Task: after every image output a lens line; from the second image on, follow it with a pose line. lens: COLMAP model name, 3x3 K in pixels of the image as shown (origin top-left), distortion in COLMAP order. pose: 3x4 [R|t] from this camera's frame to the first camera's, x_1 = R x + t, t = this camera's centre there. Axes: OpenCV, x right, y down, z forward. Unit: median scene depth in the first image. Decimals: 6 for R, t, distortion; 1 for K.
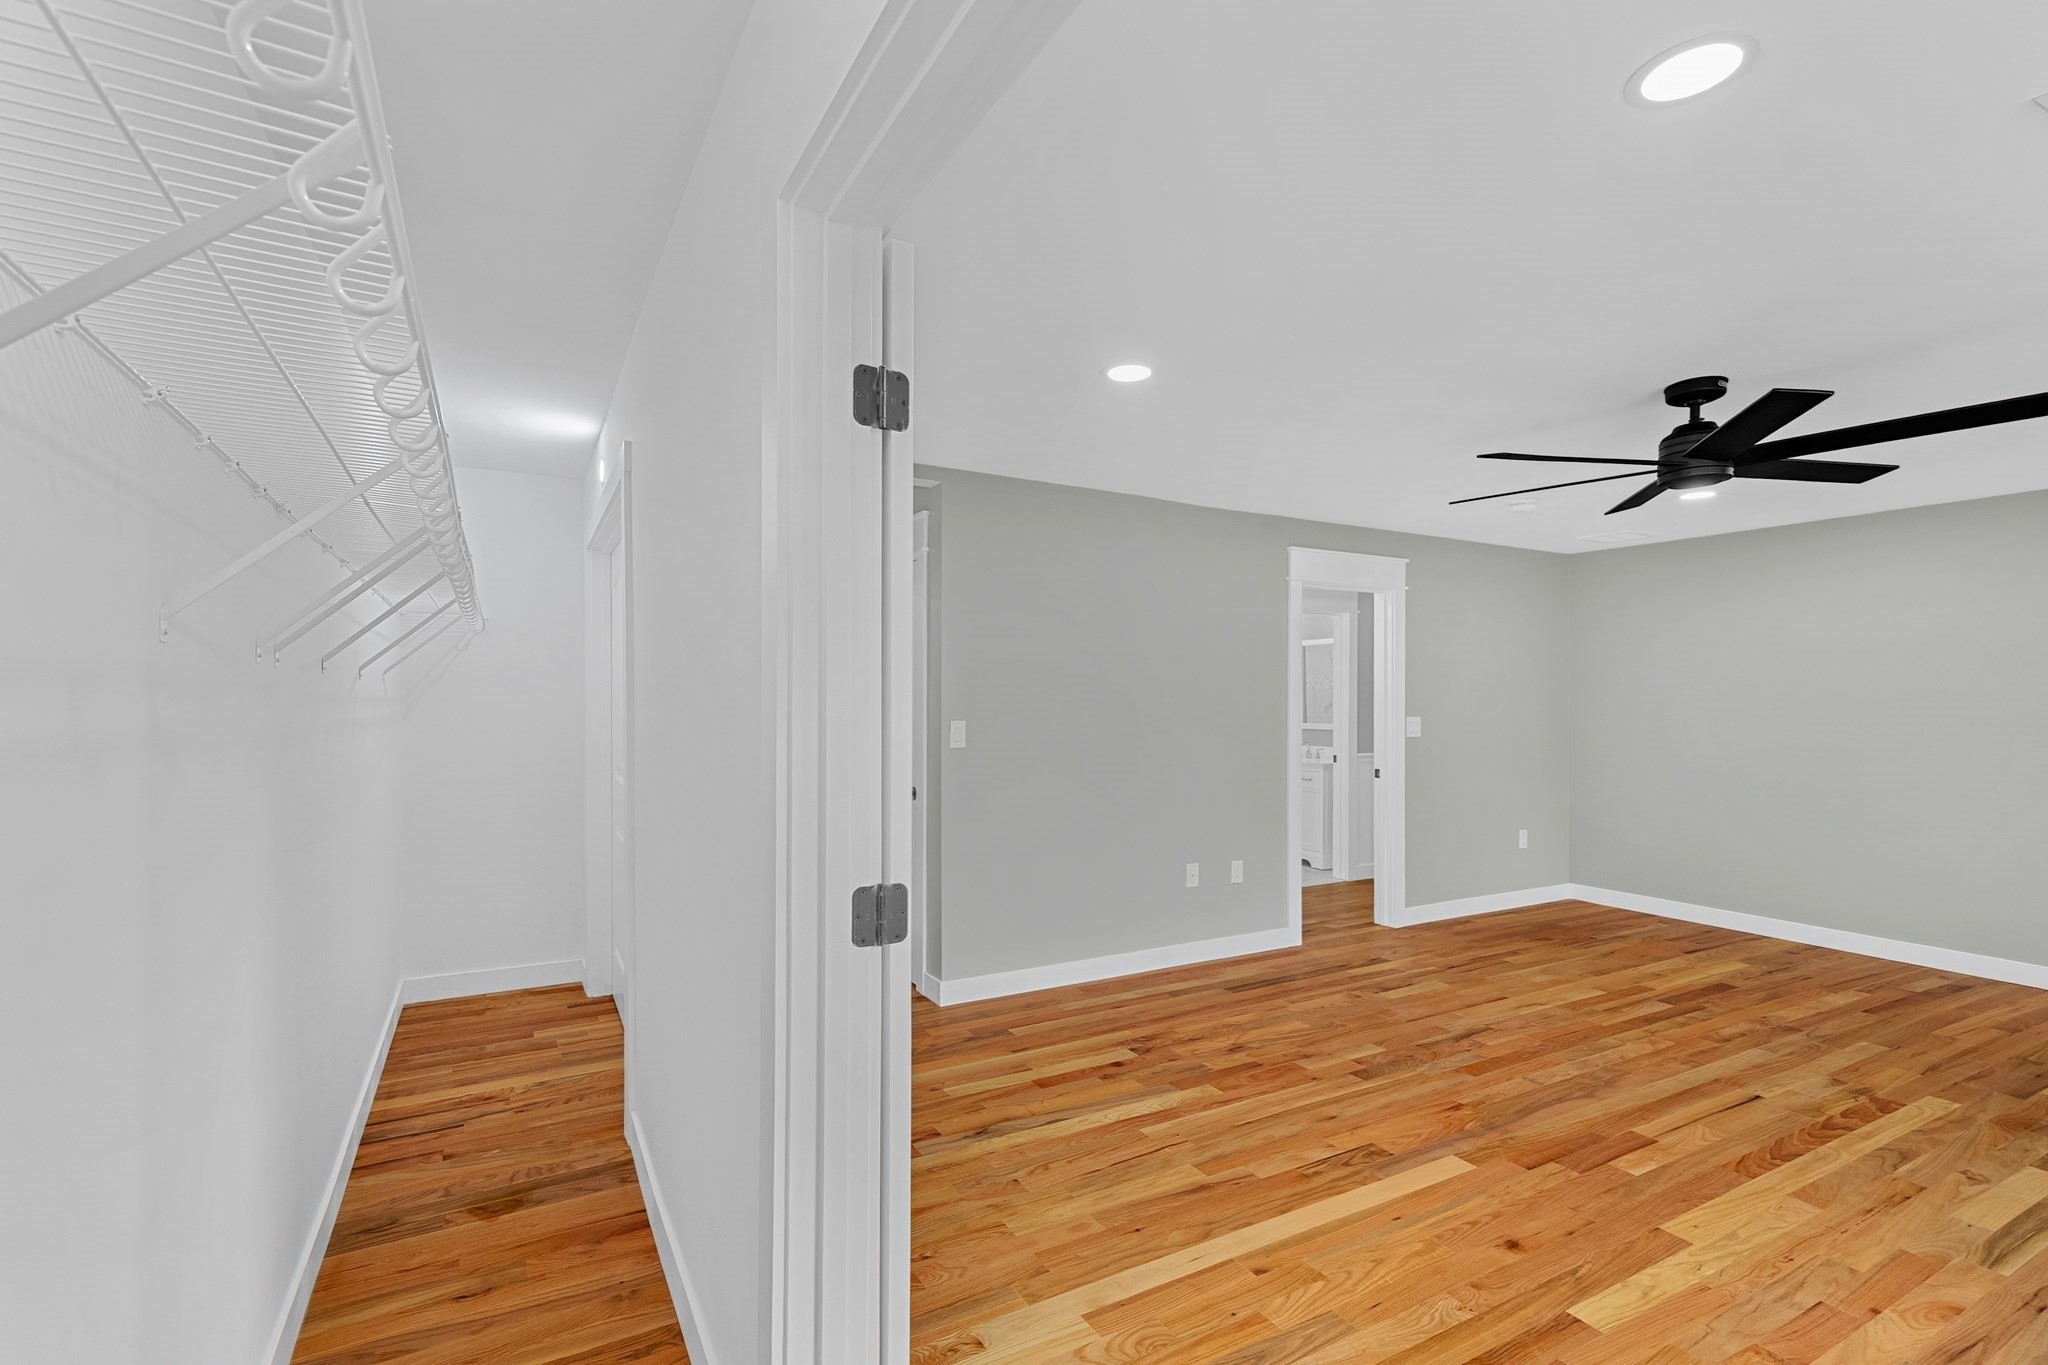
lens RADIAL K [[924.6, 0, 1011.9], [0, 924.6, 704.3], [0, 0, 1]] dist [0.020005, -0.001047]
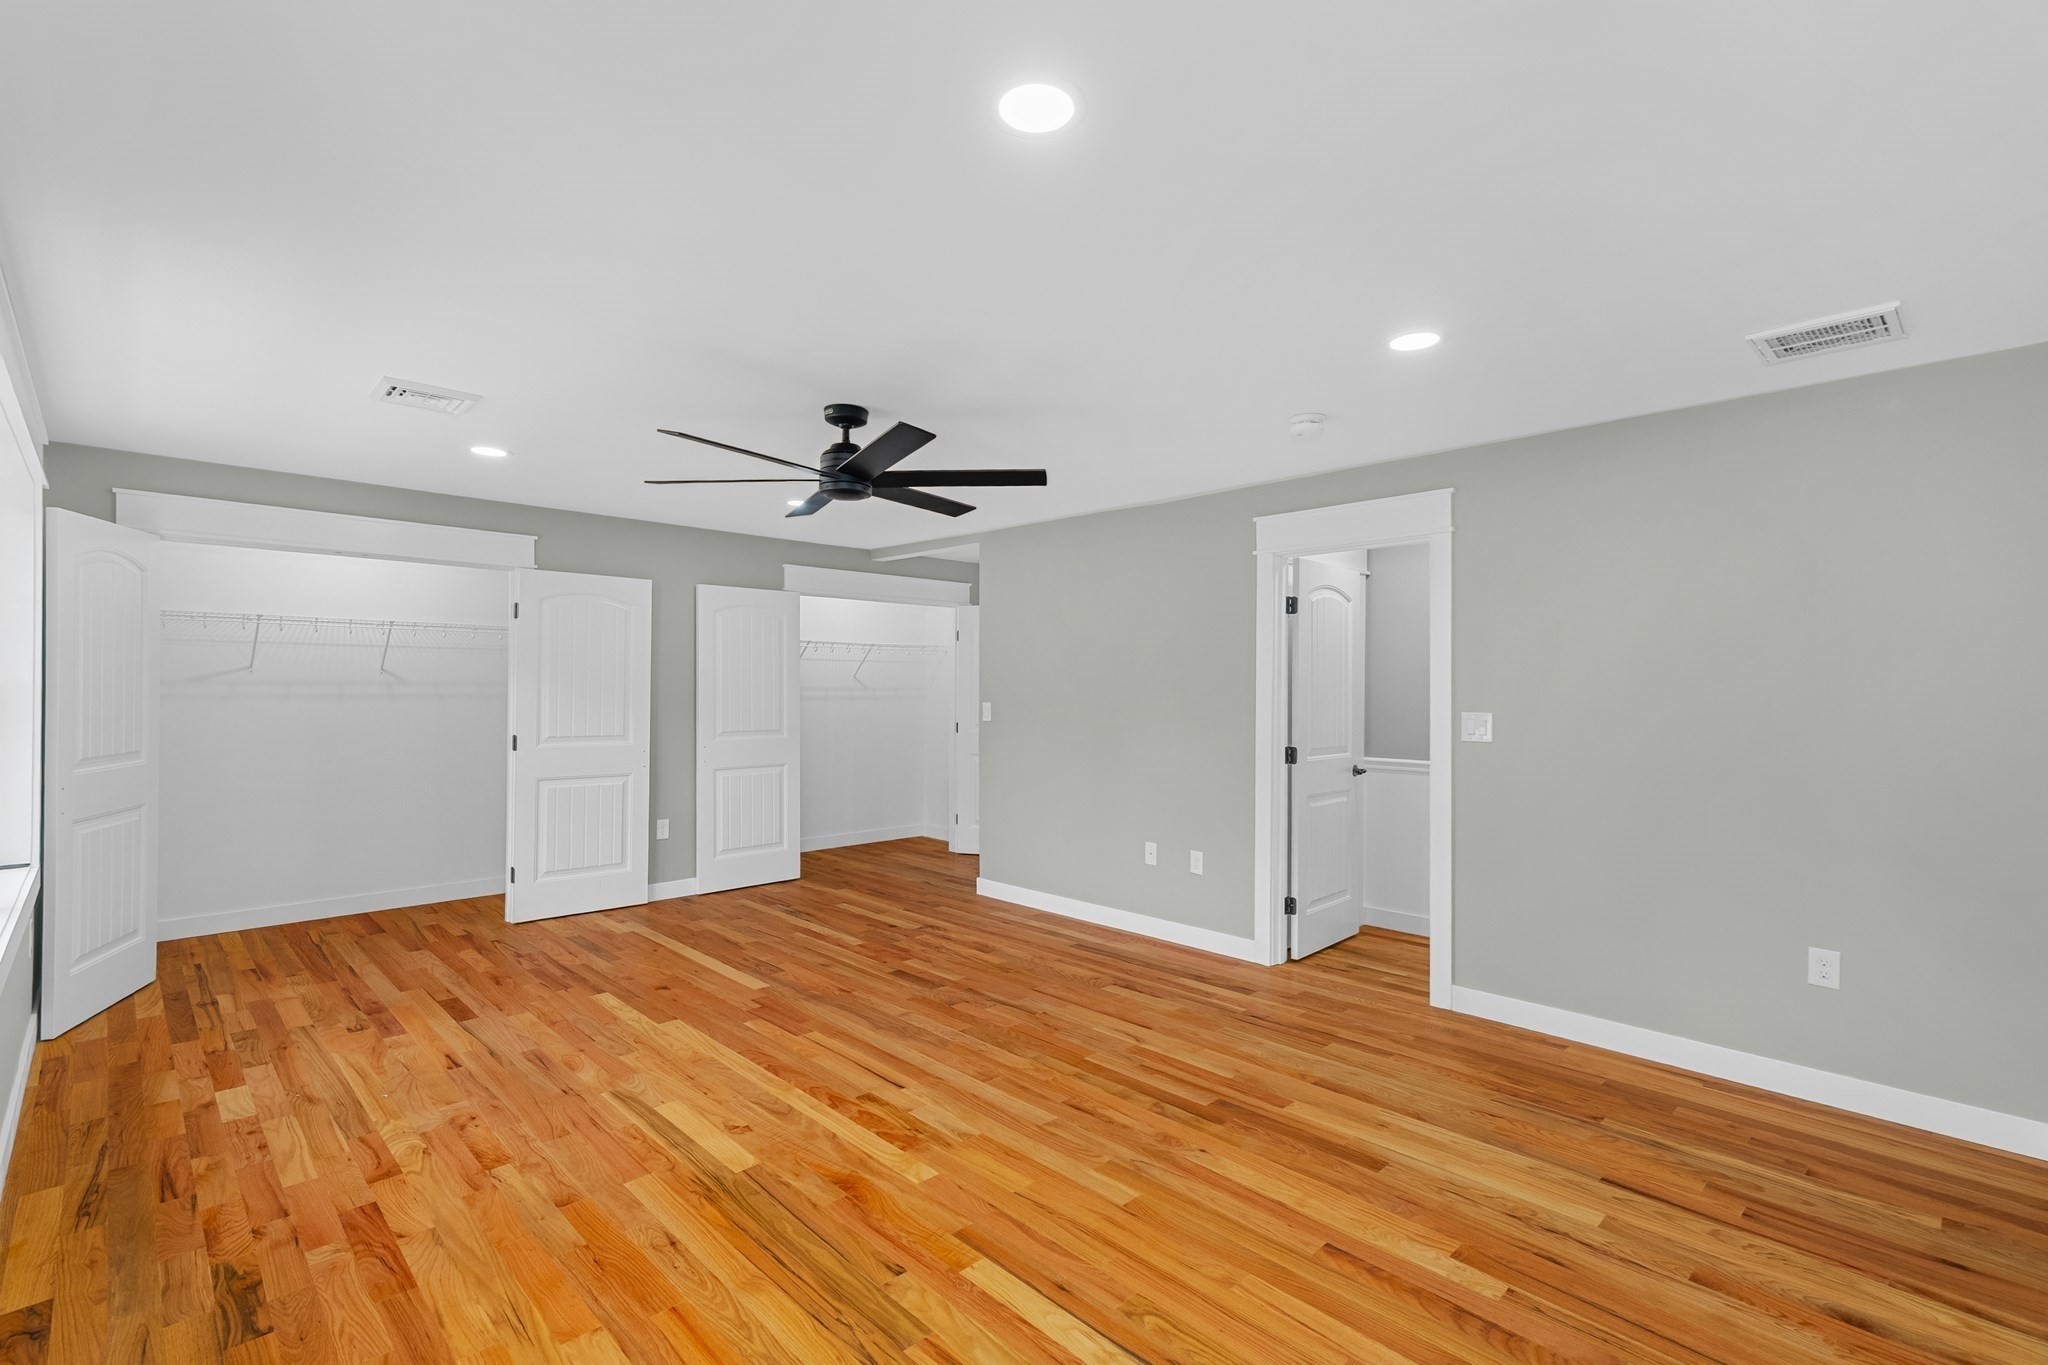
lens RADIAL K [[951.5, 0, 1024.0], [0, 951.5, 682.5], [0, 0, 1]] dist [0.014495, -0.000130]
pose [[0.252472, -0.006645, -0.967581, 1.704972], [-0.007974, 0.999928, -0.008948, 0.000053], [0.967571, 0.009975, 0.252401, 0.820305]]
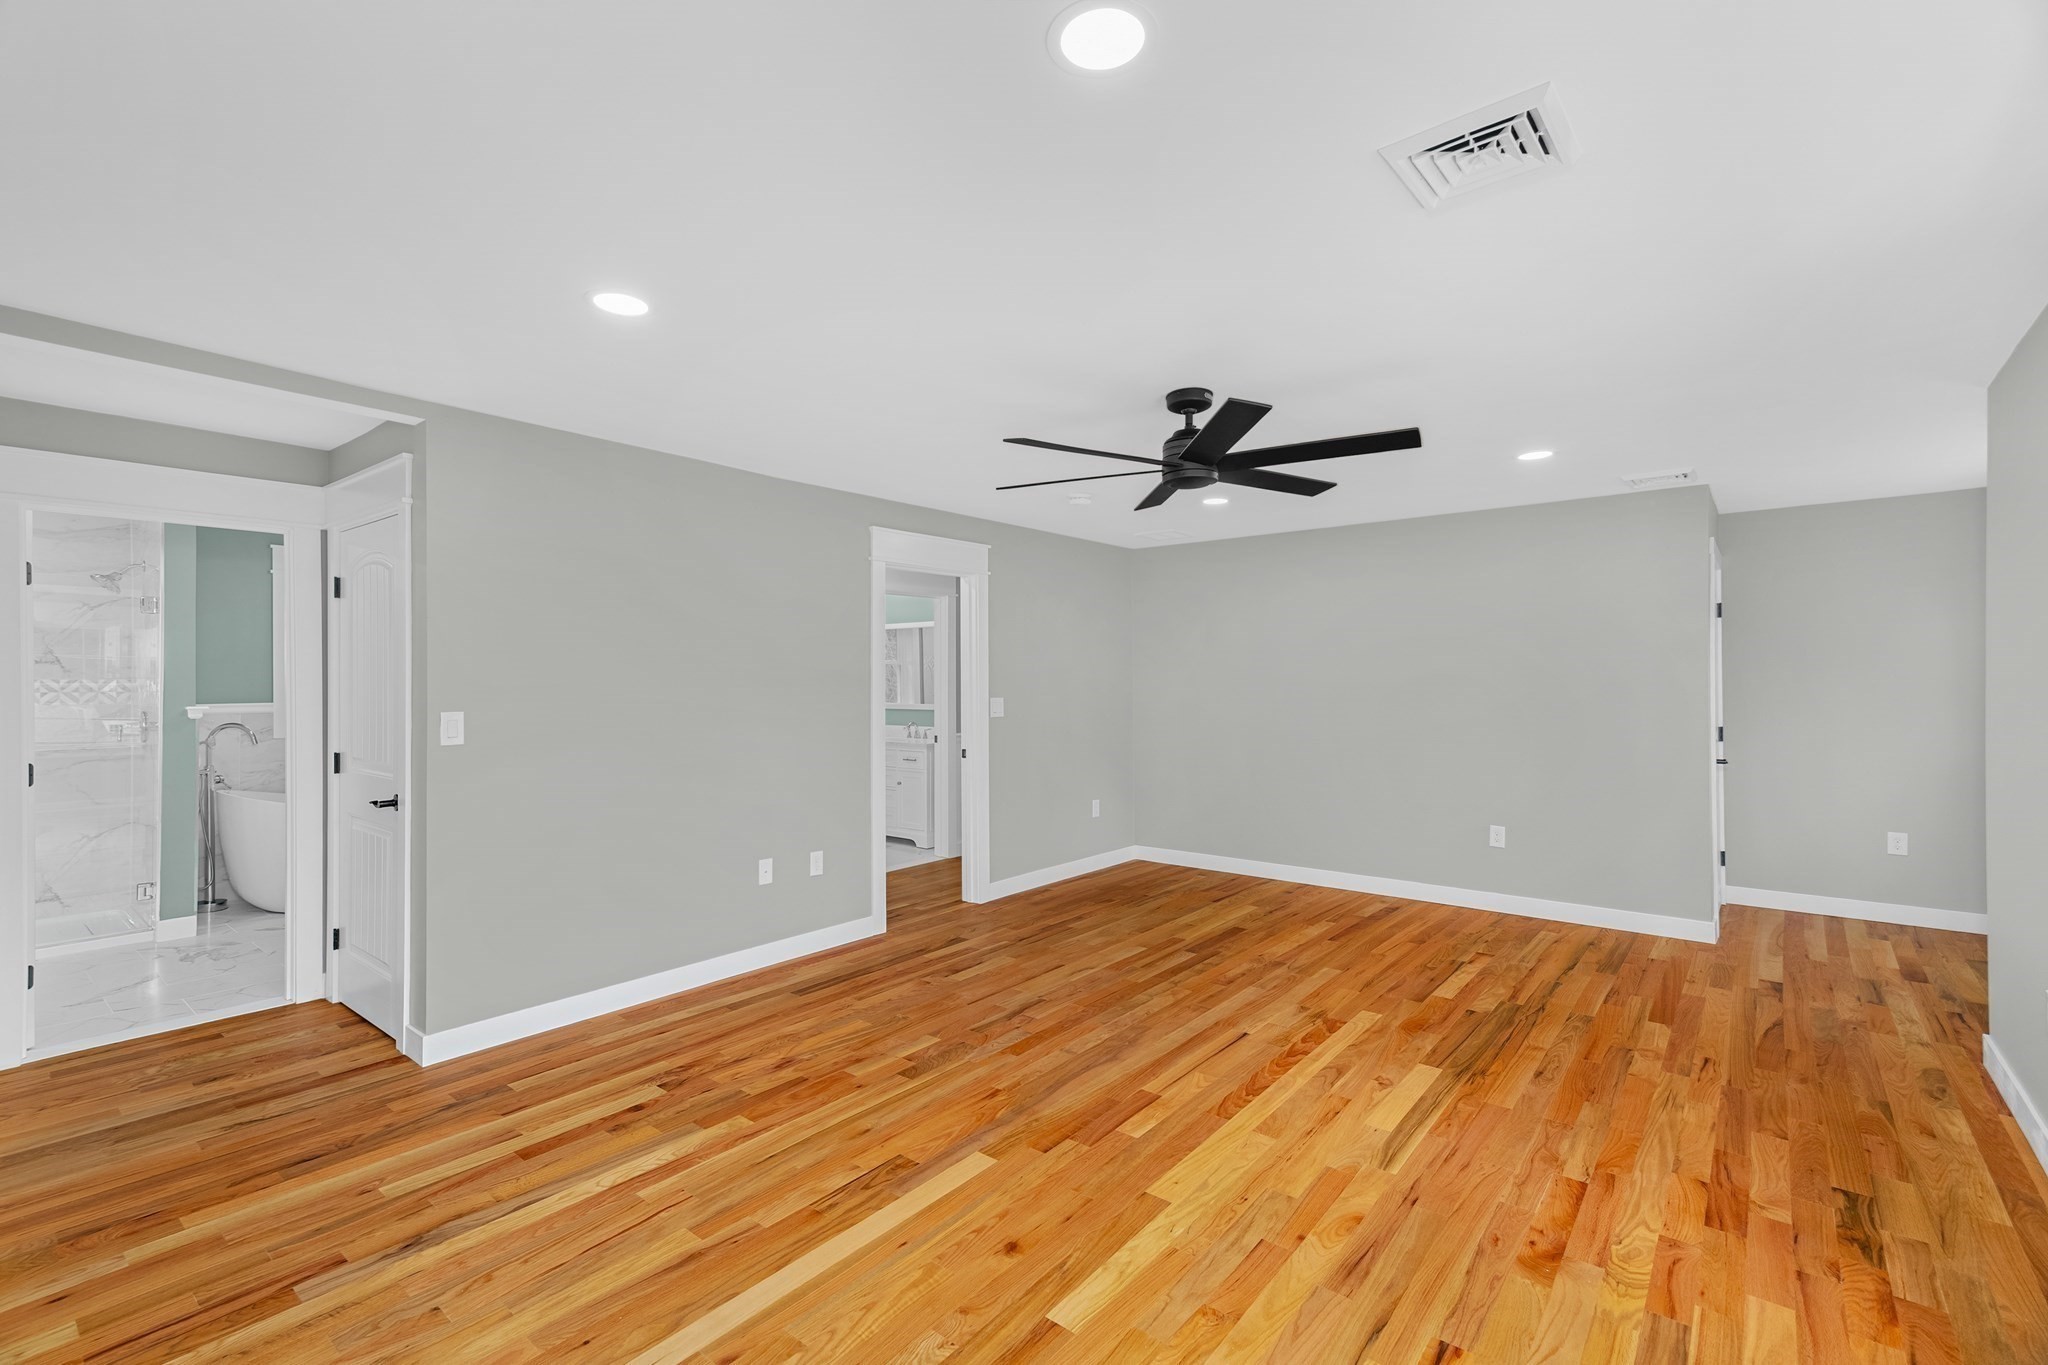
lens RADIAL K [[907.4, 0, 1020.2], [0, 907.4, 676.8], [0, 0, 1]] dist [0.016672, 0.000118]
pose [[0.929163, -0.004404, 0.369645, 0.134680], [0.007425, 0.999950, -0.006749, -0.004682], [-0.369596, 0.009016, 0.929149, 0.077183]]
